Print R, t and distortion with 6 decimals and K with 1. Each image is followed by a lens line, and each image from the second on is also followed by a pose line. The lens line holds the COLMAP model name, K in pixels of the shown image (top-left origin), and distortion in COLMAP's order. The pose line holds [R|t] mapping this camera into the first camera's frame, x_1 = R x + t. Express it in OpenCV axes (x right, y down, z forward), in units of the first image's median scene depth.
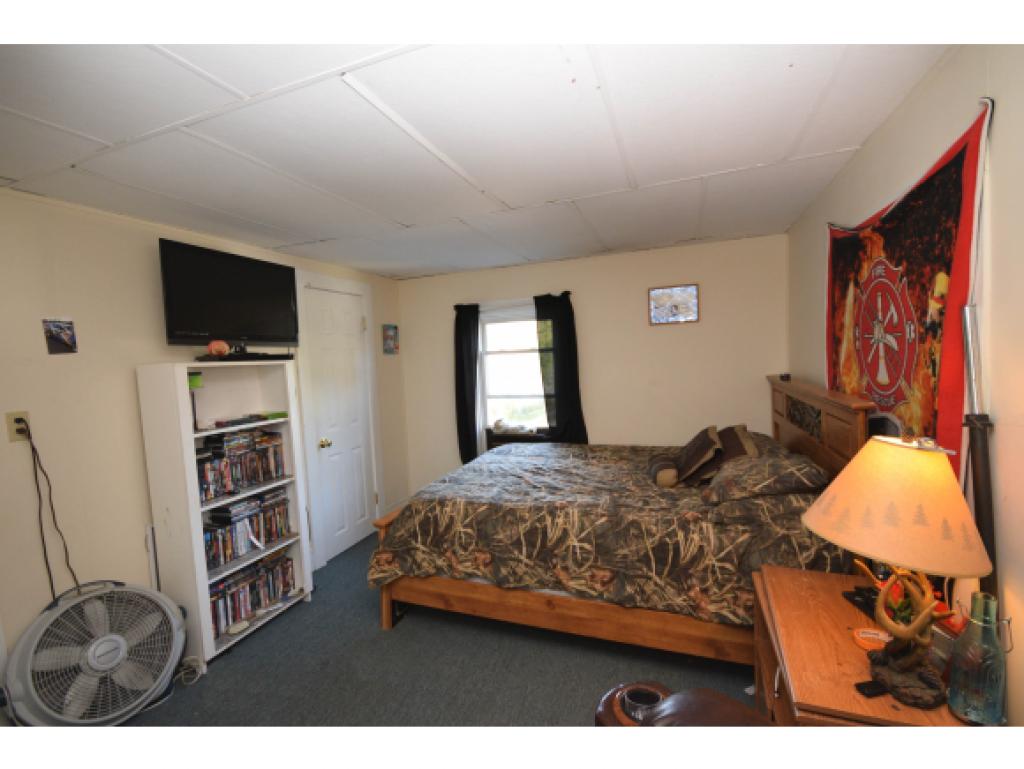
lens RADIAL K [[448.7, 0, 512.4], [0, 448.7, 403.9], [0, 0, 1]] dist [-0.000852, 0.000062]
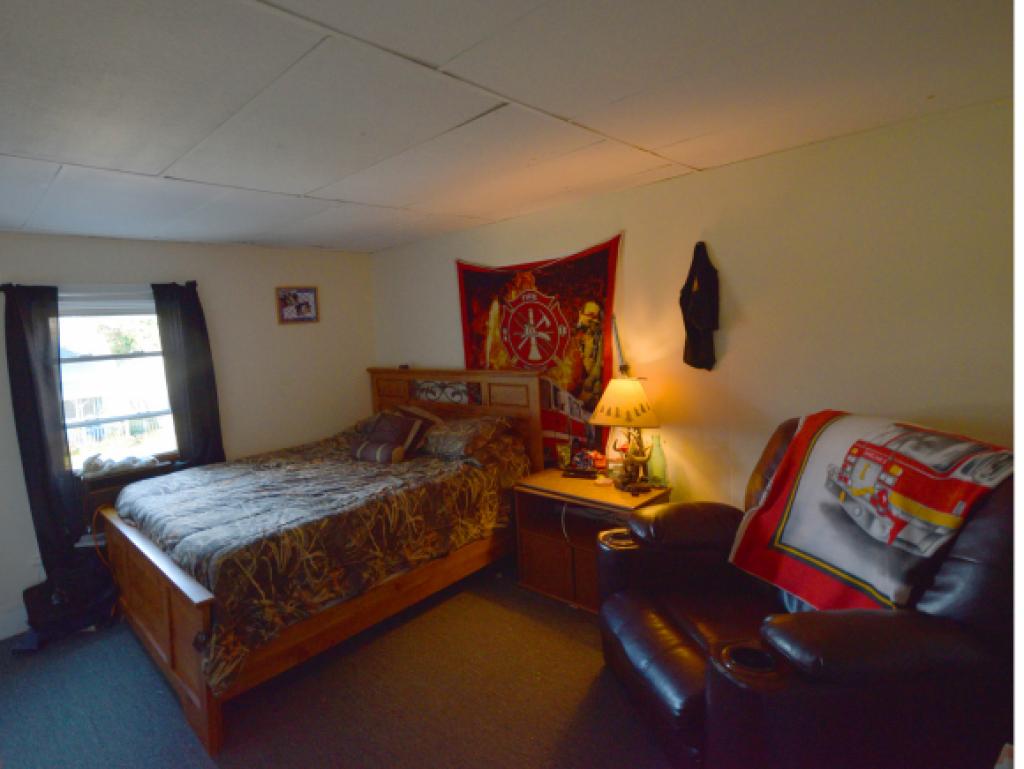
lens RADIAL K [[448.7, 0, 512.8], [0, 448.7, 378.7], [0, 0, 1]] dist [-0.000852, 0.000062]
pose [[0.449535, -0.083315, 0.889369, -0.686211], [0.138008, 0.990164, 0.023001, -0.020889], [-0.882537, 0.112400, 0.456612, 0.236681]]
